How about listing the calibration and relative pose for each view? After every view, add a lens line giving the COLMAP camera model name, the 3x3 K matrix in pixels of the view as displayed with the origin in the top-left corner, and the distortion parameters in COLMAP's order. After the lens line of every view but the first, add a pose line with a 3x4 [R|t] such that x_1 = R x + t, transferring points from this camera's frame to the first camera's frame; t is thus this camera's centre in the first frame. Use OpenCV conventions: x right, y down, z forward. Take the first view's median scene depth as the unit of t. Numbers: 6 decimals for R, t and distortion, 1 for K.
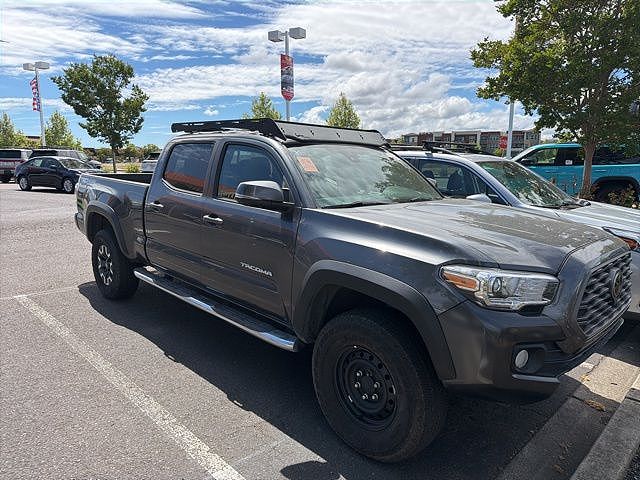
lens RADIAL K [[444.9, 0, 314.6], [0, 444.9, 236.0], [0, 0, 1]] dist [0.028994, -0.032078]
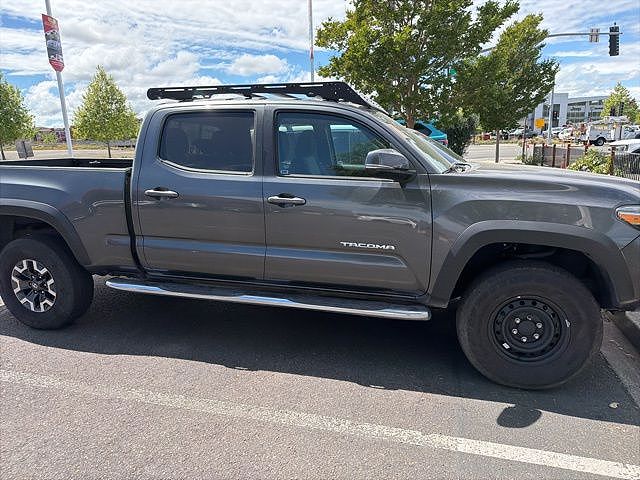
lens RADIAL K [[444.9, 0, 315.0], [0, 444.9, 243.9], [0, 0, 1]] dist [0.028994, -0.032078]
pose [[0.867621, -0.139974, 0.477117, -0.481569], [0.112691, 0.989945, 0.085500, -0.015695], [-0.484288, -0.020414, 0.874671, 0.165978]]
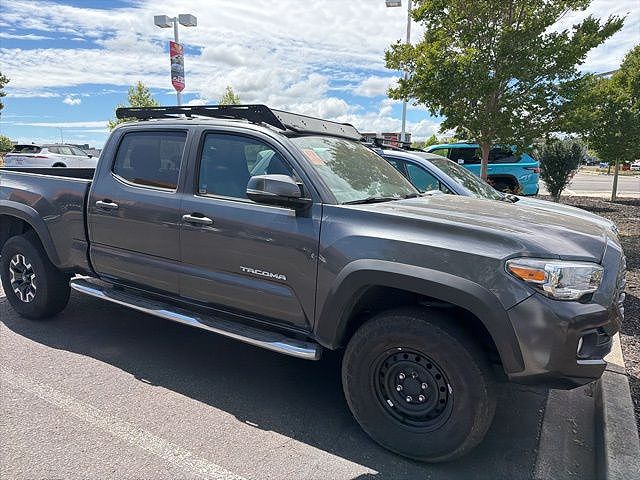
lens RADIAL K [[444.9, 0, 319.1], [0, 444.9, 244.2], [0, 0, 1]] dist [0.028994, -0.032078]
pose [[0.964647, -0.037095, 0.260922, -0.181399], [0.031118, 0.999151, 0.027004, -0.003560], [-0.261702, -0.017930, 0.964982, 0.072989]]
